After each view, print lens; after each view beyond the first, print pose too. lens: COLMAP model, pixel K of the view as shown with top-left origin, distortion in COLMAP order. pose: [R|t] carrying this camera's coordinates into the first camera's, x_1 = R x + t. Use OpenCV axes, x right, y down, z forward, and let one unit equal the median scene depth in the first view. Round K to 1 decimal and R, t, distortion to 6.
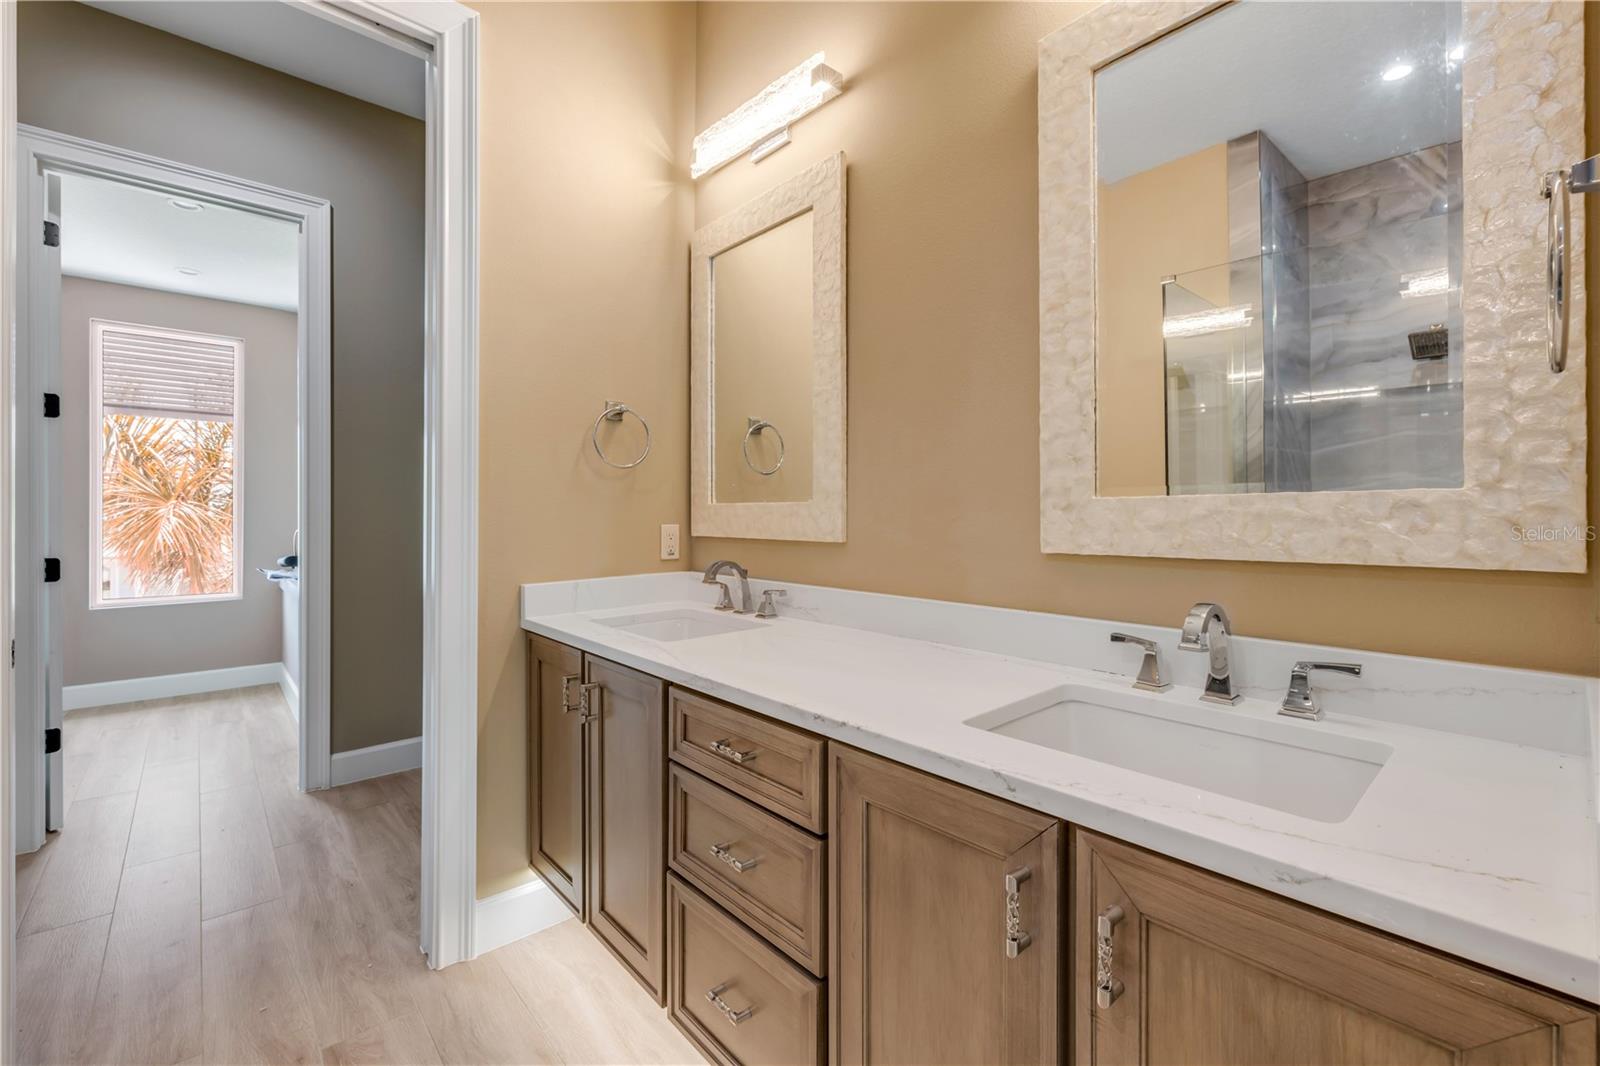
lens RADIAL K [[686.3, 0, 790.6], [0, 686.3, 526.4], [0, 0, 1]] dist [0.002432, -0.000164]
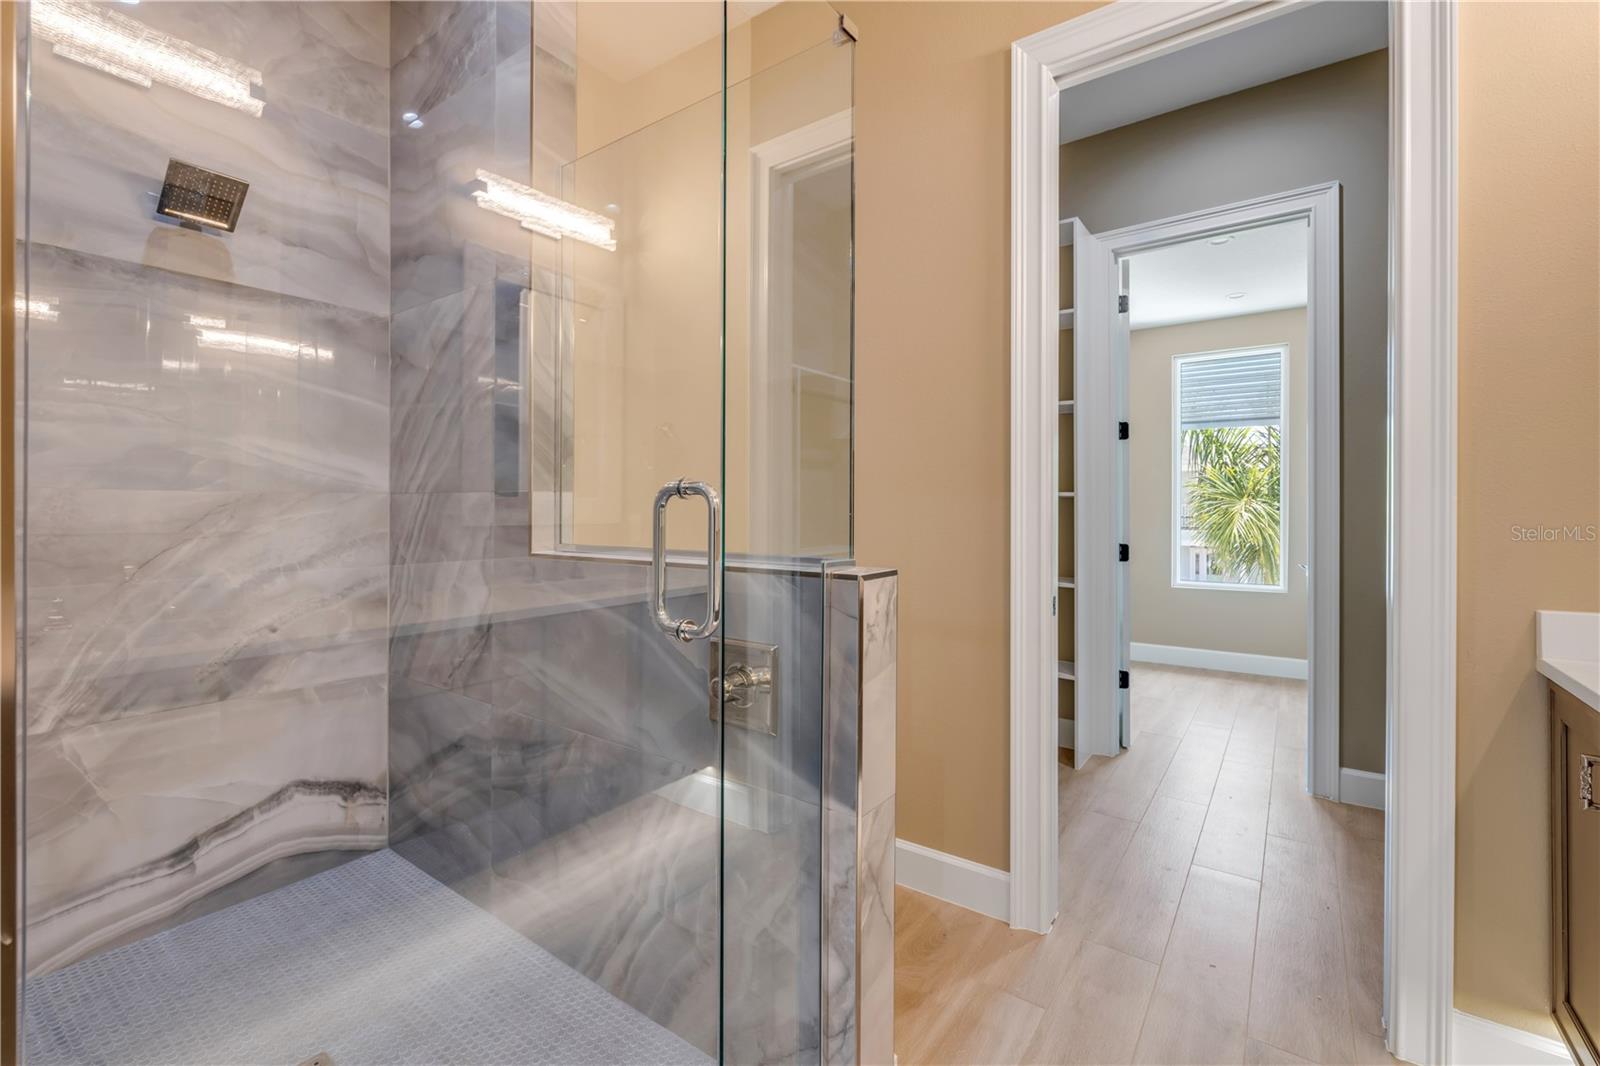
lens RADIAL K [[691.3, 0, 794.7], [0, 691.3, 518.5], [0, 0, 1]] dist [0.000545, -0.000558]
pose [[0.220913, 0.009491, -0.975247, 0.096432], [-0.015846, 0.999856, 0.006141, -0.001773], [0.975165, 0.014097, 0.221031, 0.066899]]
